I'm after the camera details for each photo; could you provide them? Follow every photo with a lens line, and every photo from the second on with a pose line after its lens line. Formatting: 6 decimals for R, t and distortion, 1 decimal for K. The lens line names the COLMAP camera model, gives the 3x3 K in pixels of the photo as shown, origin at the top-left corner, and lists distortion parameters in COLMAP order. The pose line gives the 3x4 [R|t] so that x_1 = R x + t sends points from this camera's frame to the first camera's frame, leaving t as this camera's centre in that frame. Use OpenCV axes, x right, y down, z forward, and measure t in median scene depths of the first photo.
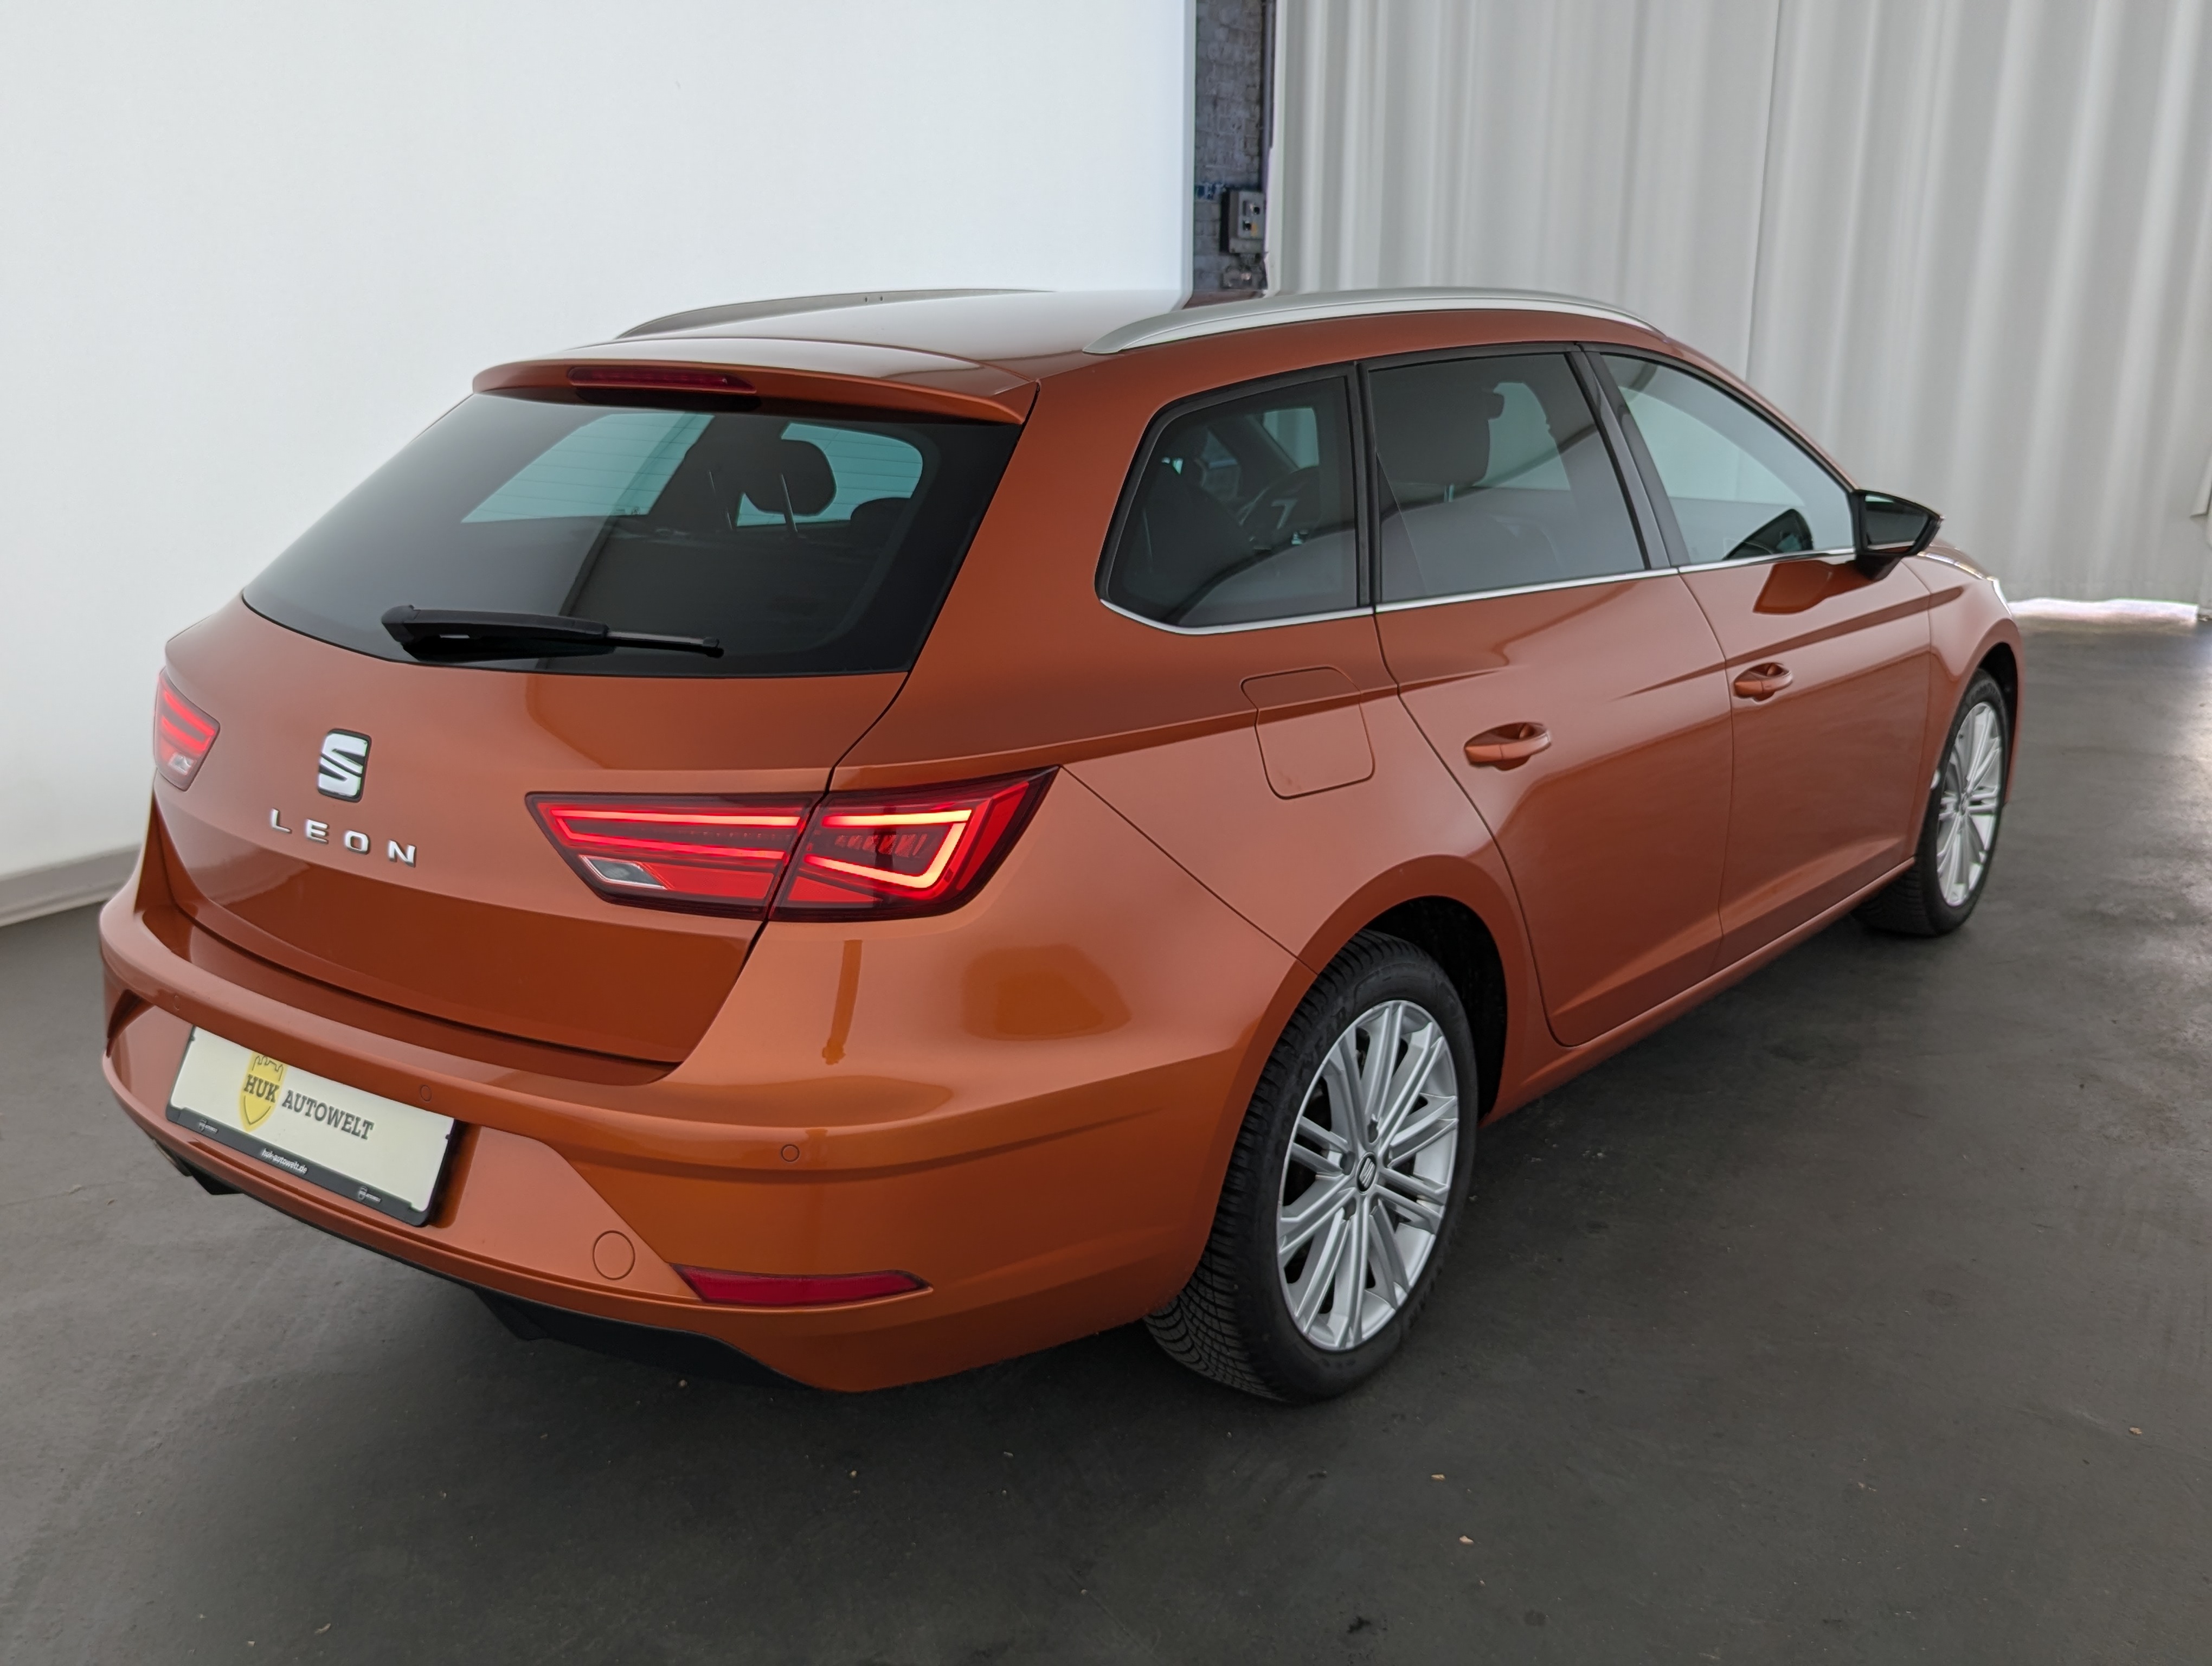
lens RADIAL K [[2145.4, 0, 1105.8], [0, 2145.4, 847.1], [0, 0, 1]] dist [0.009635, 0.000000]
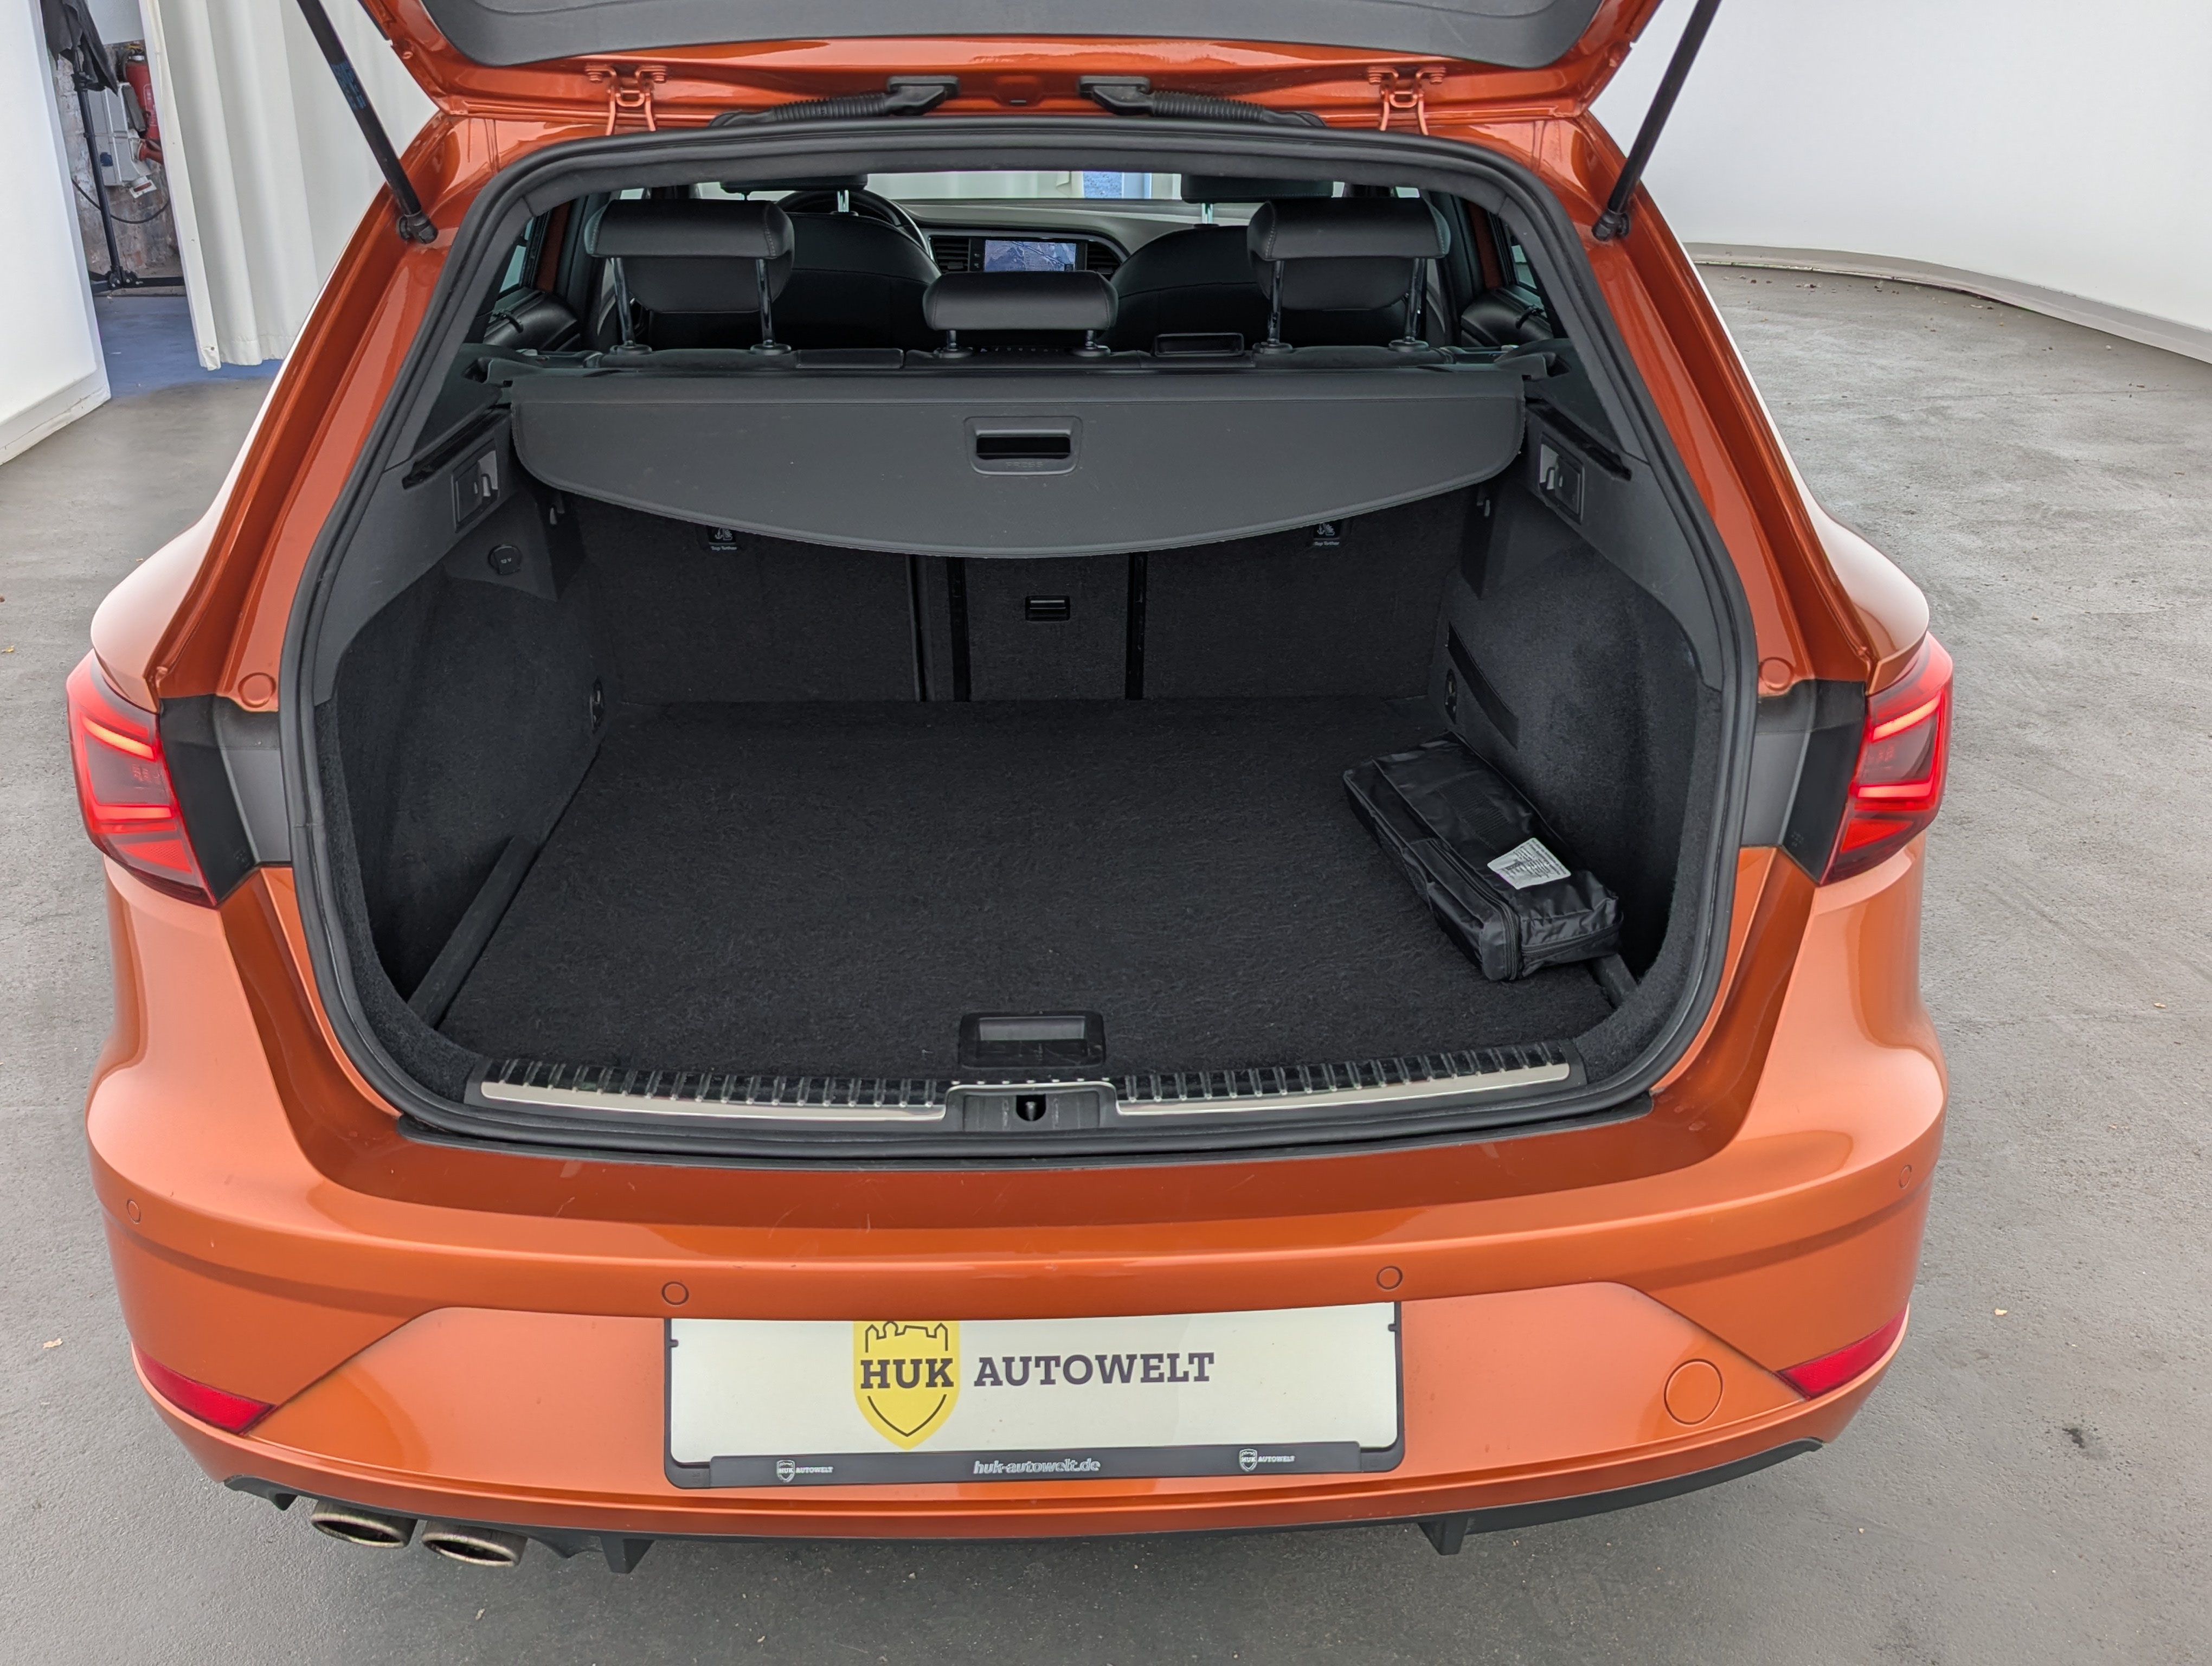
lens RADIAL K [[2145.4, 0, 1127.6], [0, 2145.4, 834.3], [0, 0, 1]] dist [0.009635, 0.000000]
pose [[0.768299, -0.246015, 0.590925, -0.699584], [0.160203, 0.967713, 0.194591, -0.148629], [-0.619719, -0.054837, 0.782906, 0.524757]]
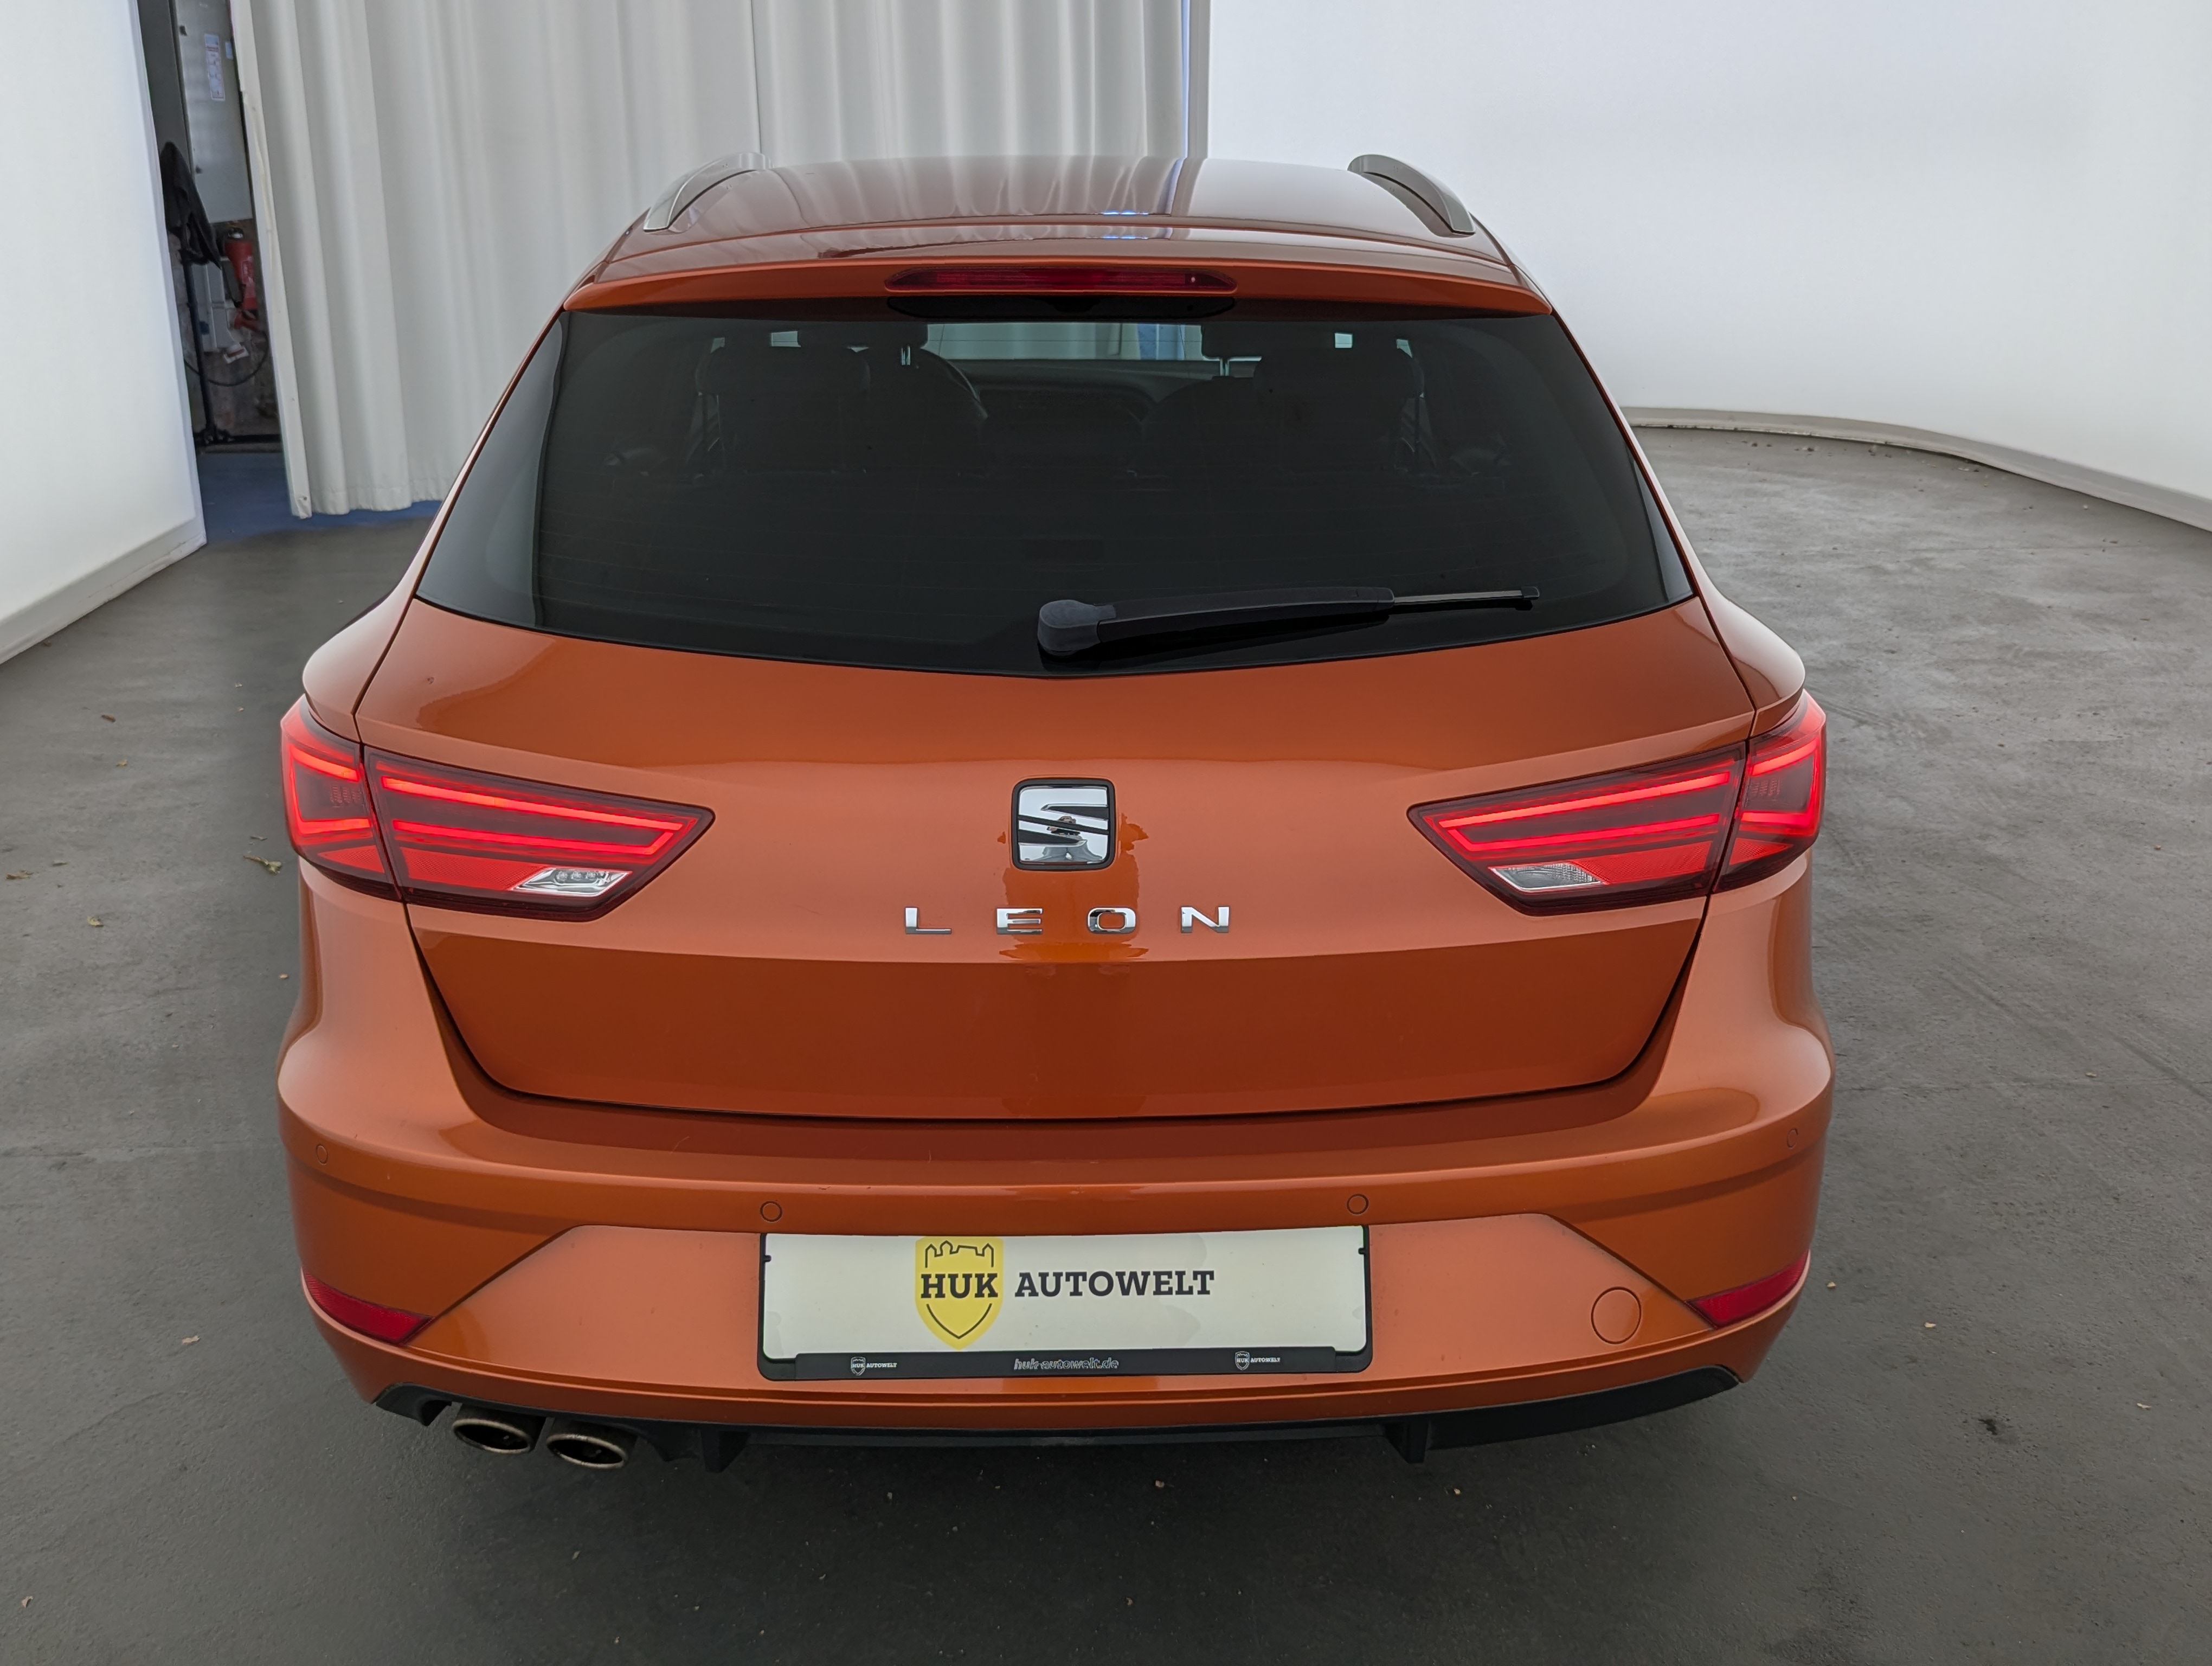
lens RADIAL K [[2145.4, 0, 1151.8], [0, 2145.4, 775.6], [0, 0, 1]] dist [0.009635, 0.000000]
pose [[0.772283, -0.180661, 0.609048, -0.794680], [0.155696, 0.983299, 0.094249, -0.121867], [-0.615904, 0.022039, 0.787513, 0.403579]]
